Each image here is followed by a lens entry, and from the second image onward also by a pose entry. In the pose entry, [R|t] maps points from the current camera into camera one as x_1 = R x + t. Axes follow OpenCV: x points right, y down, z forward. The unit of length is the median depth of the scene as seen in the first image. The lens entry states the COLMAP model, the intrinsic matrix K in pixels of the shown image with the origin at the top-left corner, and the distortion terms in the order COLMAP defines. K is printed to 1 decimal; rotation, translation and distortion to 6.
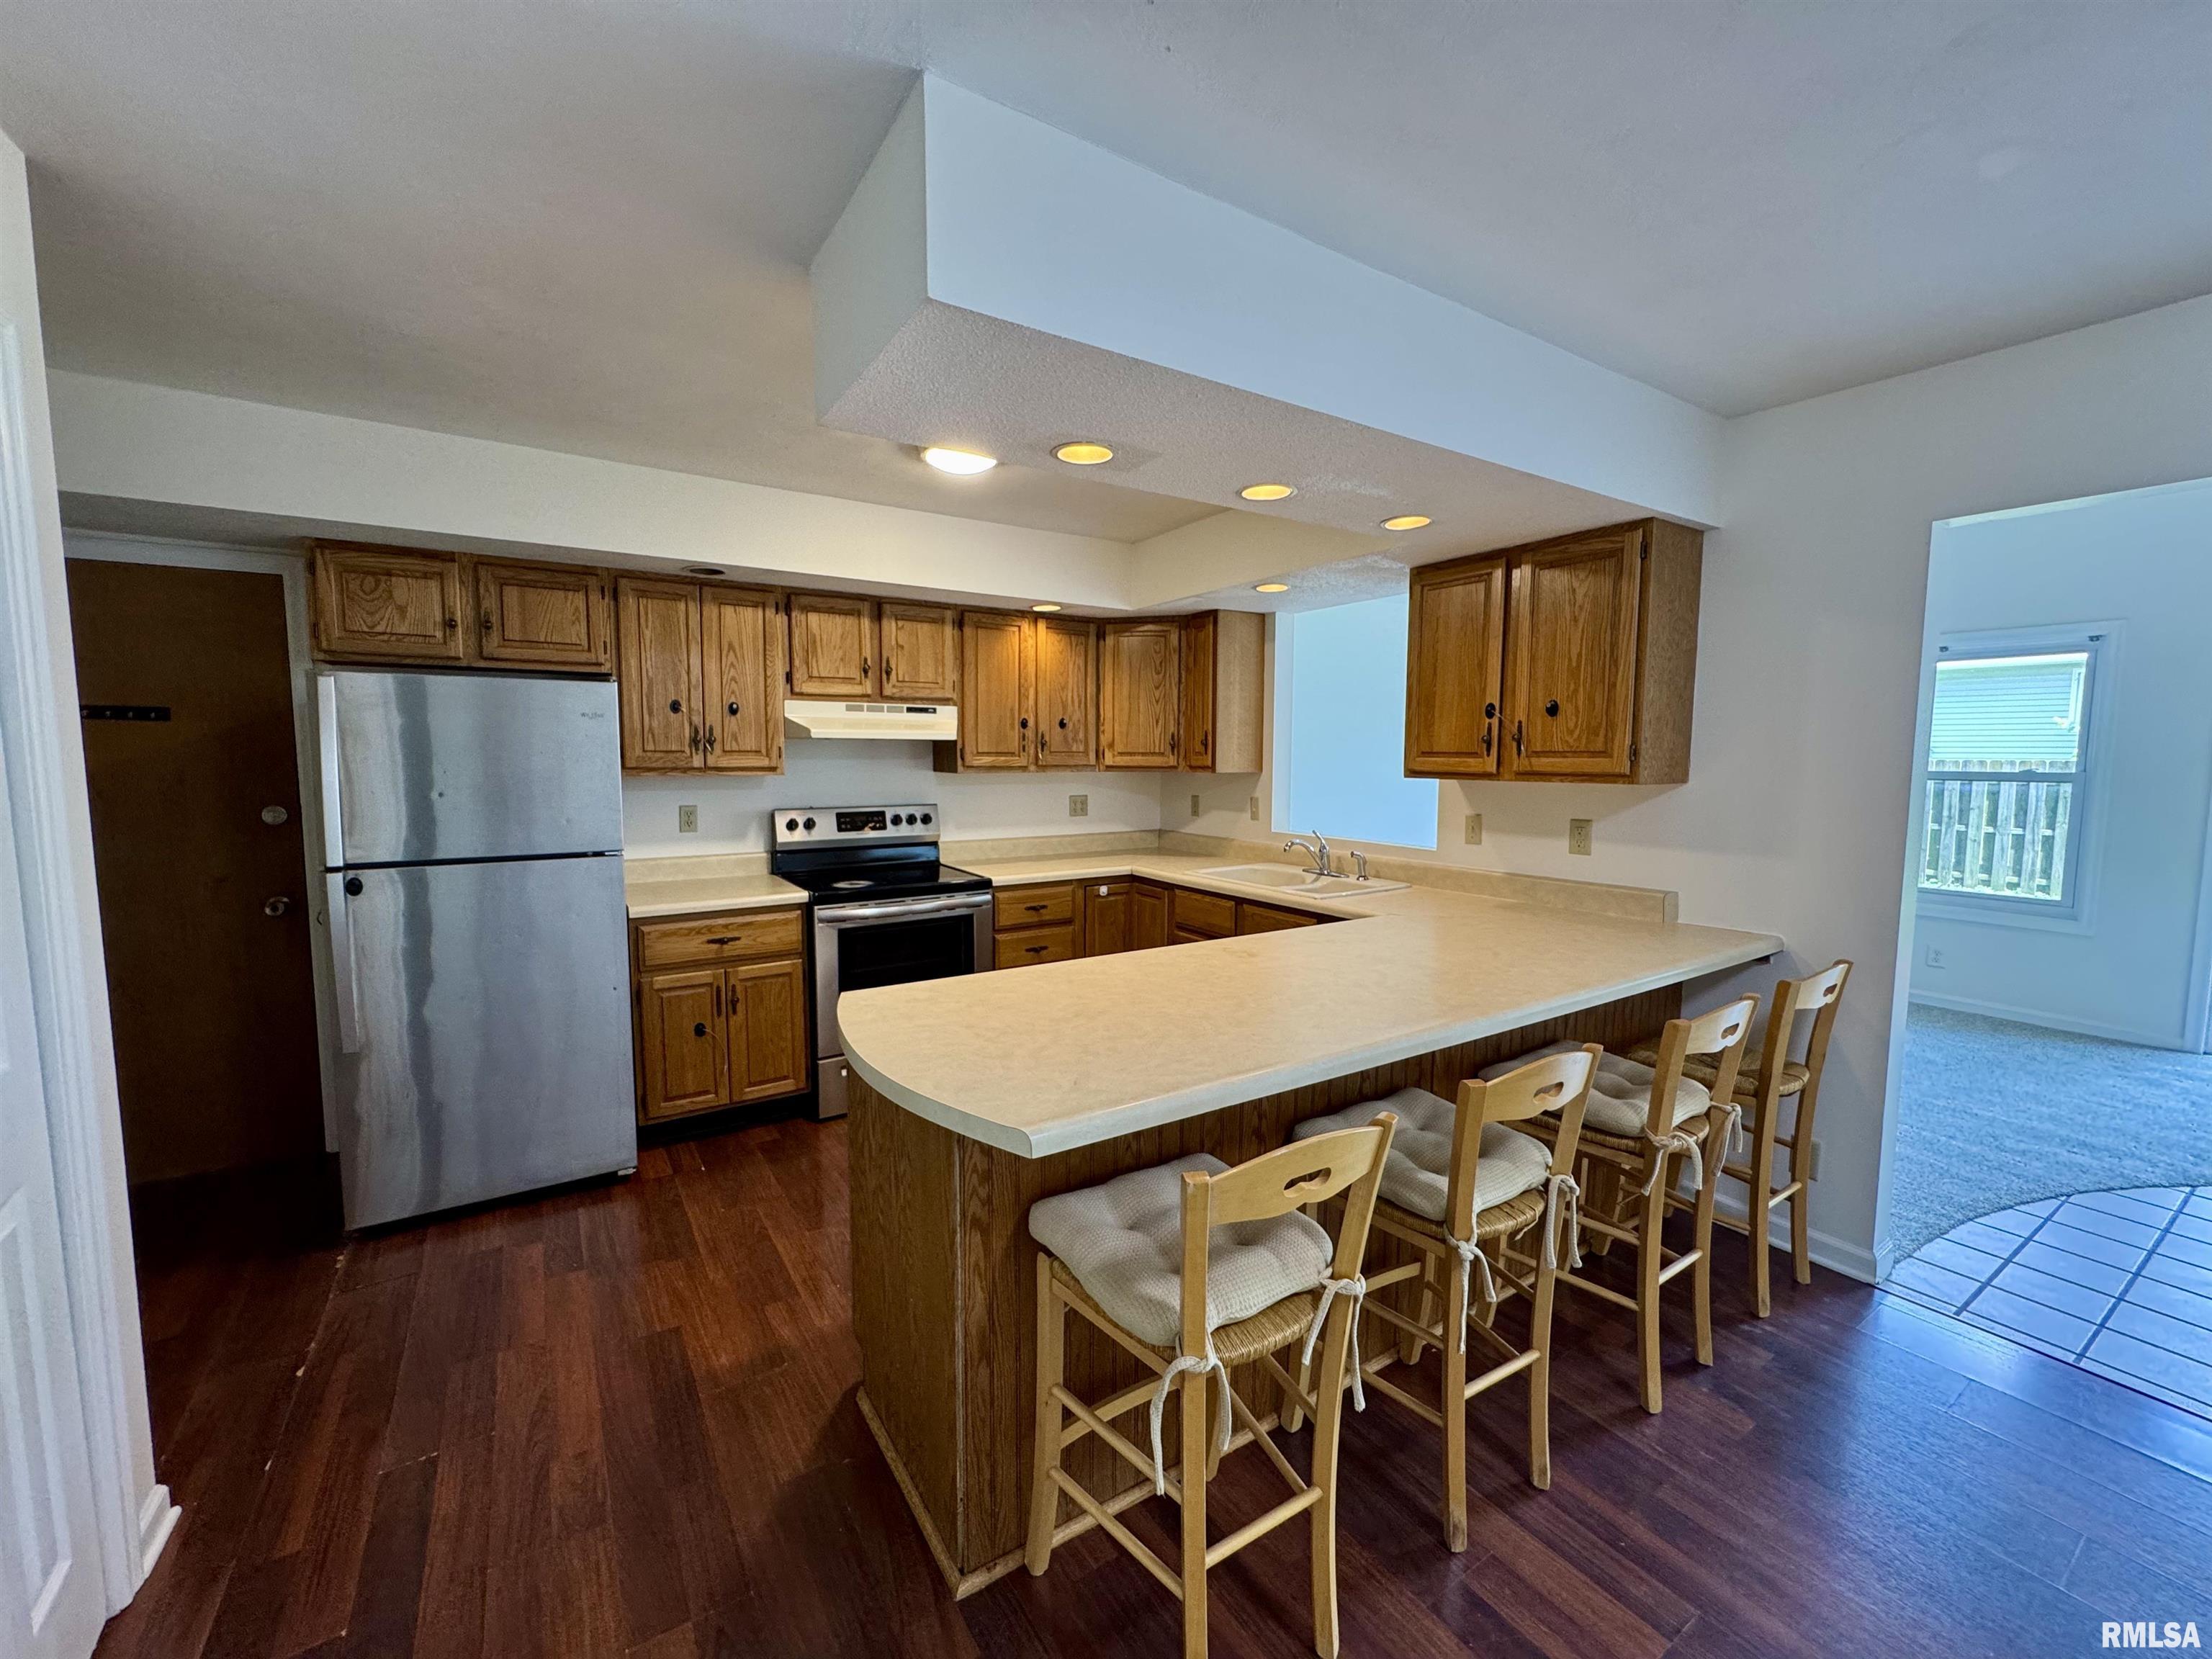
lens RADIAL K [[880.3, 0, 1108.7], [0, 880.3, 830.8], [0, 0, 1]] dist [-0.001429, 0.000695]
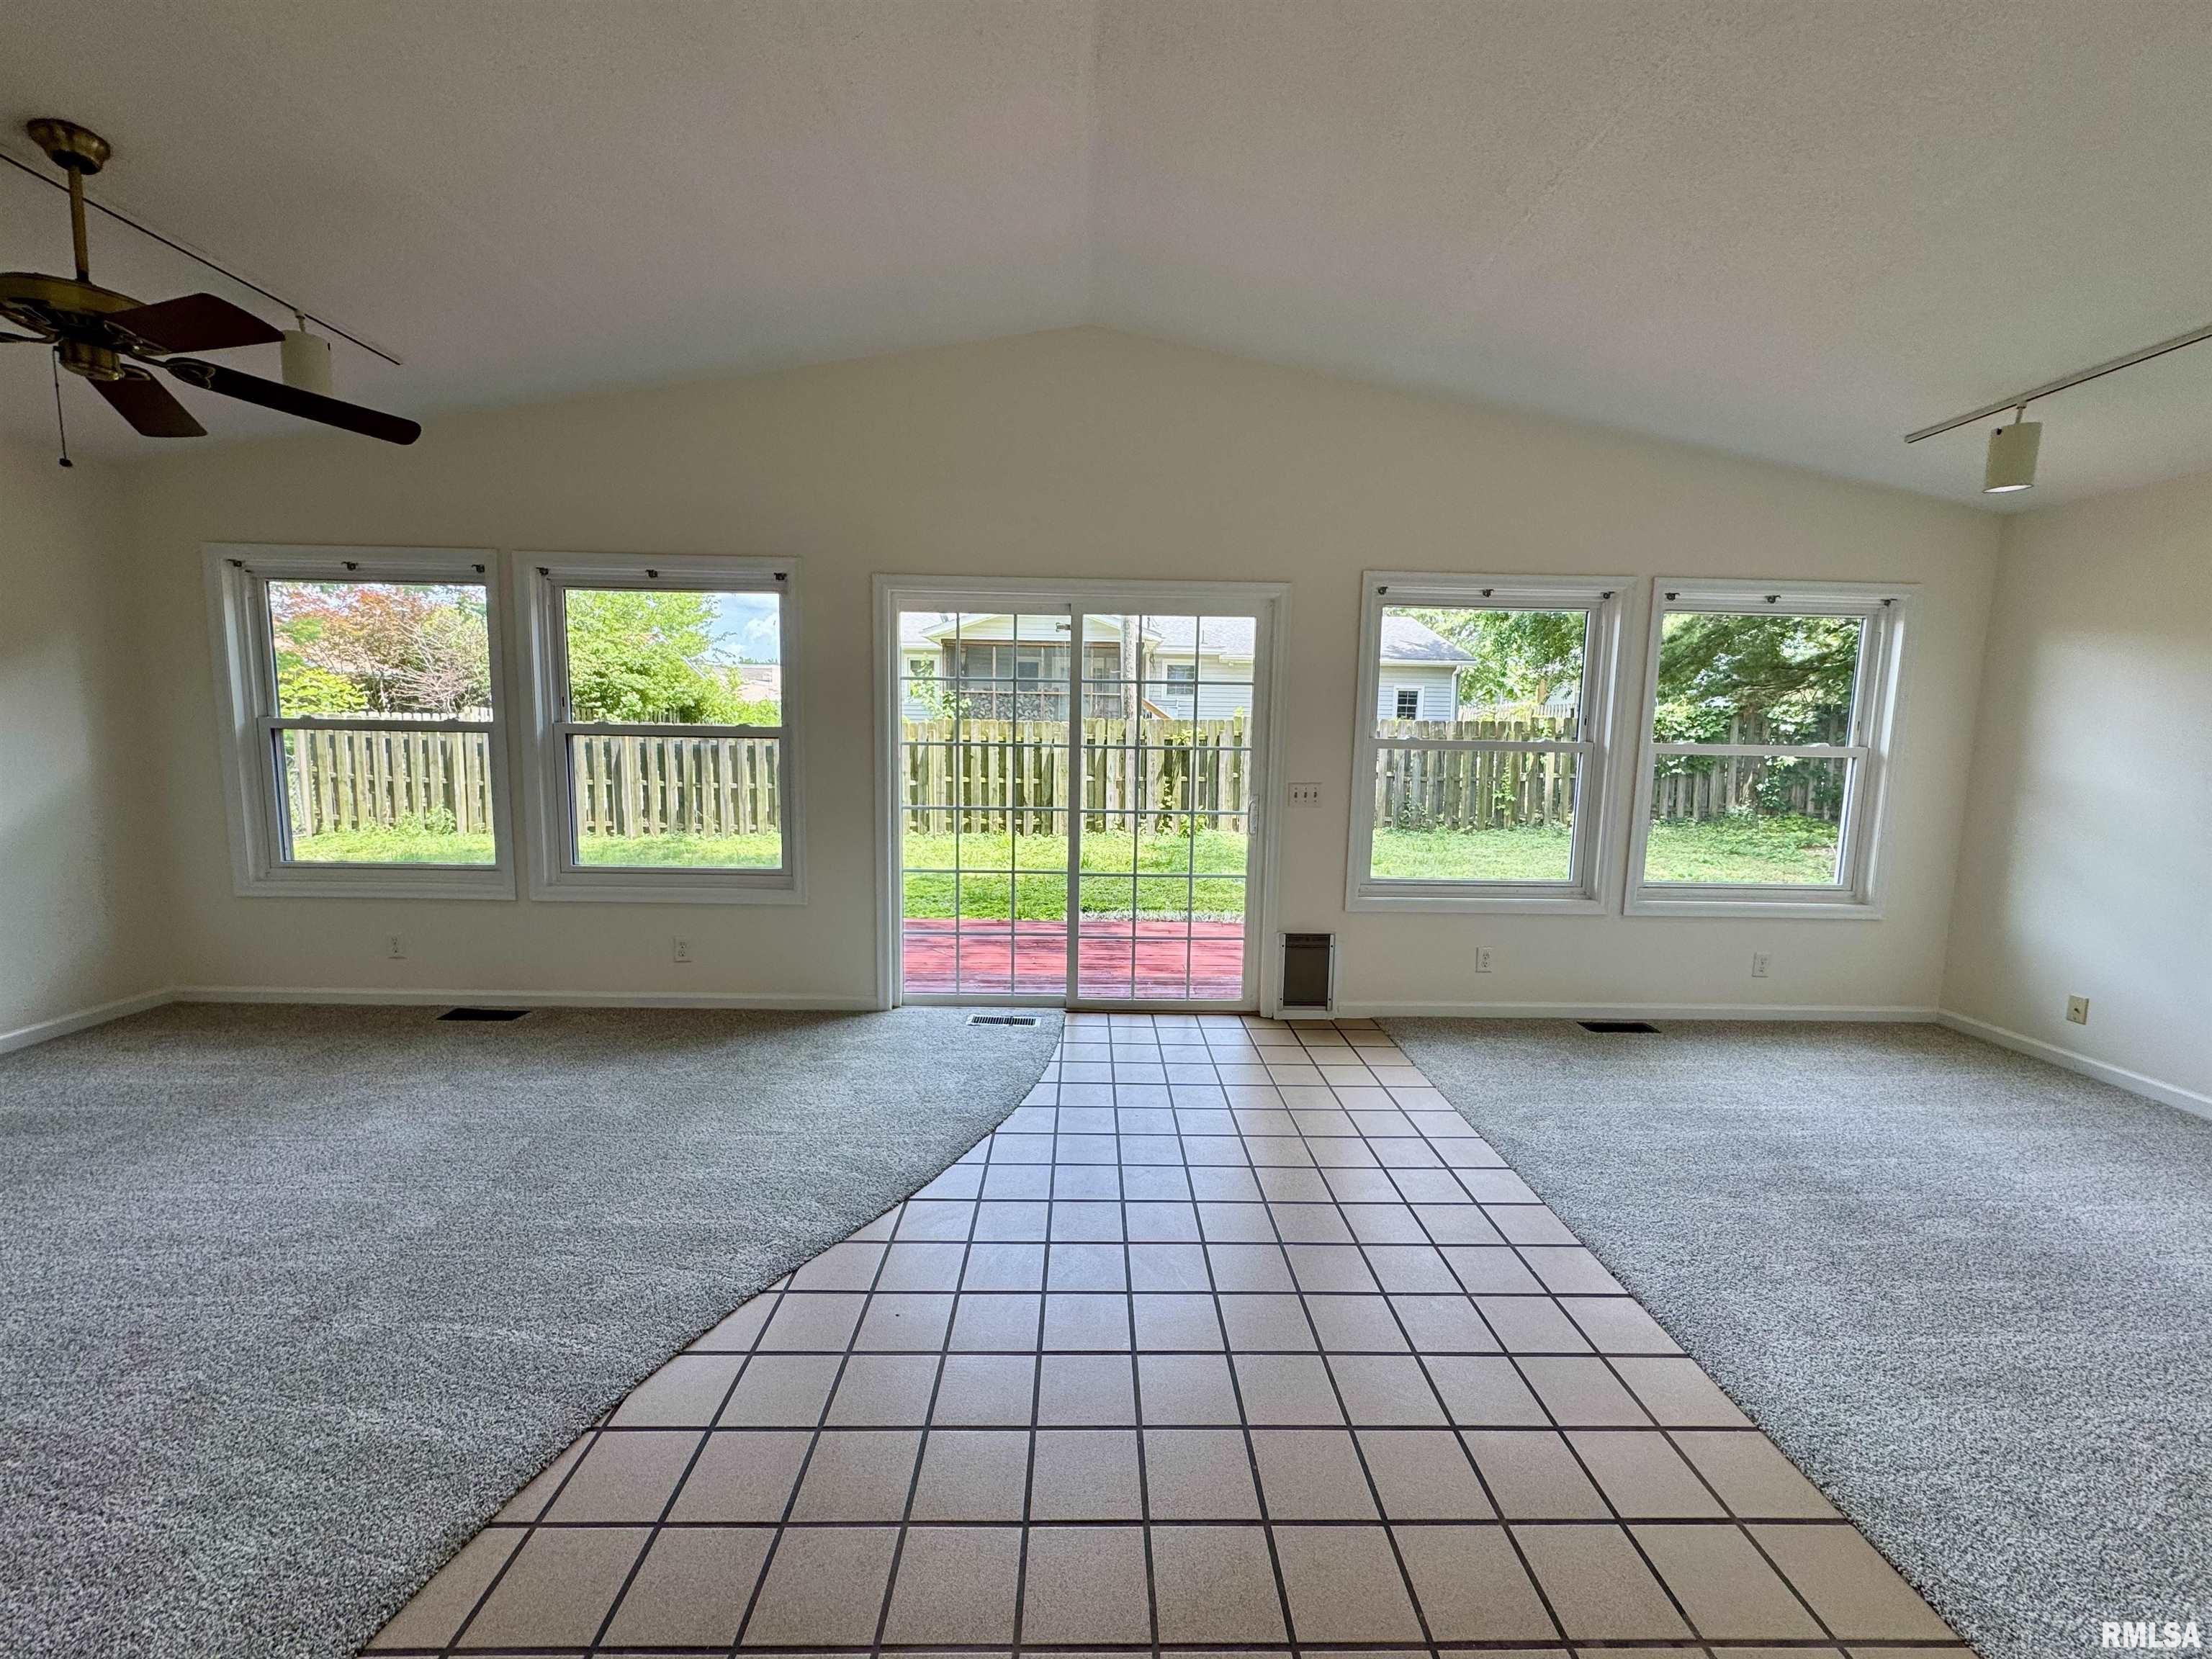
lens RADIAL K [[880.3, 0, 1106.3], [0, 880.3, 826.1], [0, 0, 1]] dist [-0.001429, 0.000695]
pose [[0.521353, -0.086944, 0.848900, 0.602880], [0.056619, 0.996128, 0.067251, -0.008149], [-0.851461, 0.013003, 0.524257, 0.293977]]
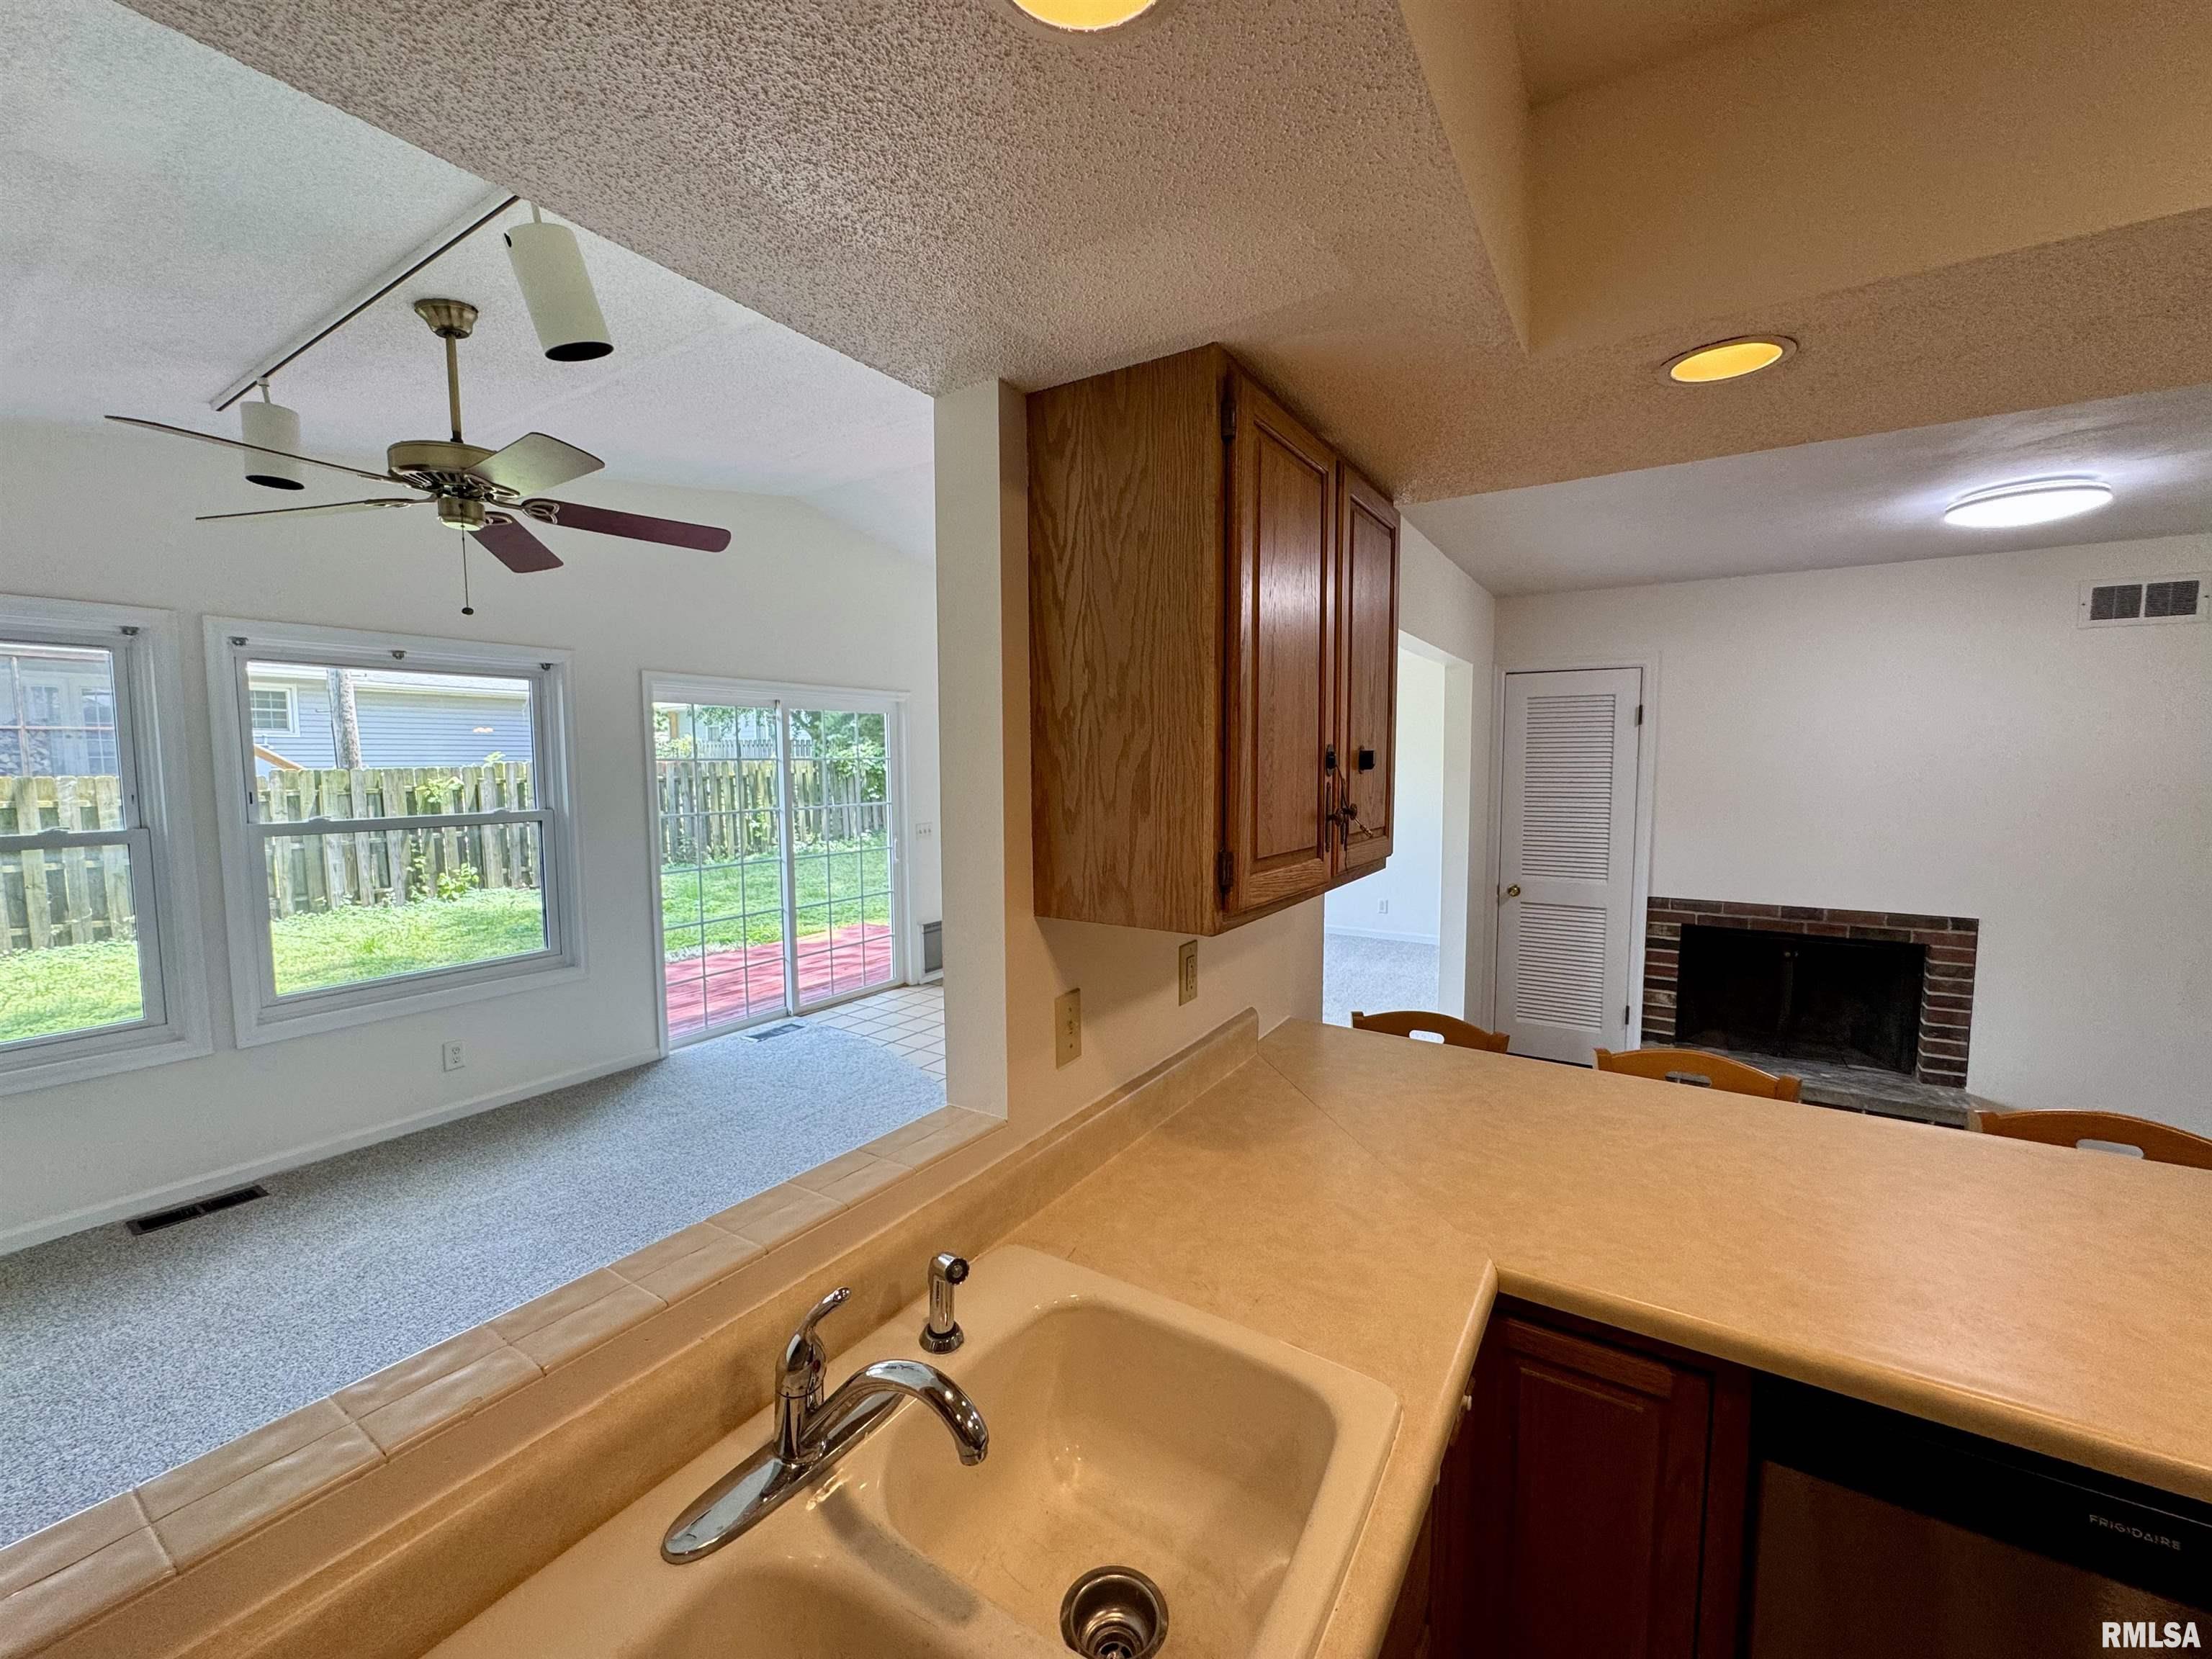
lens RADIAL K [[880.3, 0, 1100.2], [0, 880.3, 824.3], [0, 0, 1]] dist [-0.001429, 0.000695]
pose [[-0.414232, -0.066485, 0.907740, 0.024909], [0.083966, 0.990284, 0.110848, -0.127487], [-0.906290, 0.122136, -0.404625, 1.024196]]
